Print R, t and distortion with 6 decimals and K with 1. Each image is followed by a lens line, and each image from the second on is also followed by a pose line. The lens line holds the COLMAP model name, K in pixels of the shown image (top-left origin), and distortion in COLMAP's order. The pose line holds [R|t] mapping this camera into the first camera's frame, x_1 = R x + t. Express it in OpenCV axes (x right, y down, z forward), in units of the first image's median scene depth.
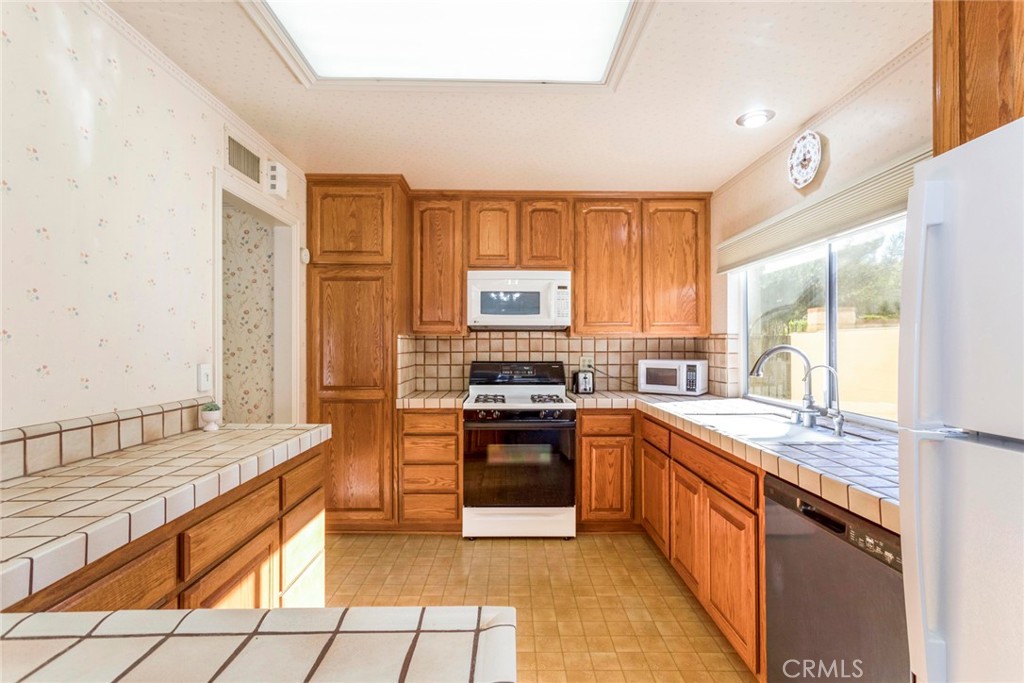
lens RADIAL K [[480.2, 0, 514.1], [0, 480.2, 344.7], [0, 0, 1]] dist [-0.007471, 0.011067]
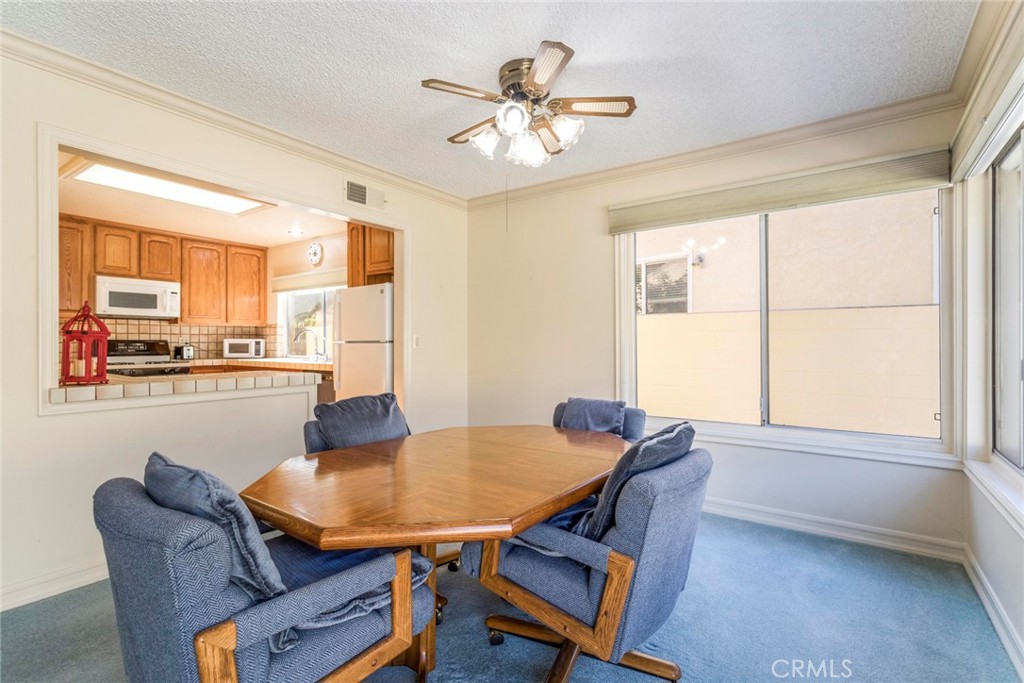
lens RADIAL K [[480.2, 0, 510.9], [0, 480.2, 339.5], [0, 0, 1]] dist [-0.007471, 0.011067]
pose [[0.593211, 0.003740, 0.805039, -0.513033], [-0.002196, 0.999993, -0.003027, 0.037526], [-0.805044, 0.000028, 0.593215, -0.836705]]
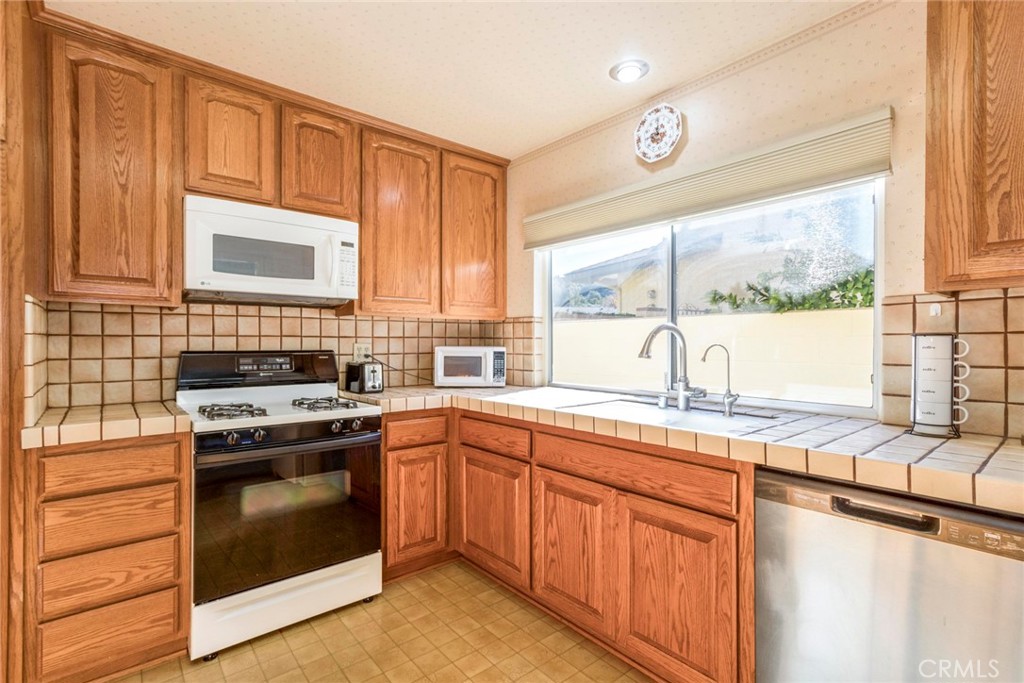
lens RADIAL K [[480.2, 0, 510.1], [0, 480.2, 343.2], [0, 0, 1]] dist [-0.007471, 0.011067]
pose [[0.775615, -0.000189, 0.631206, -0.158074], [-0.003493, 0.999983, 0.004592, 0.021971], [-0.631197, -0.005766, 0.775601, 0.297837]]
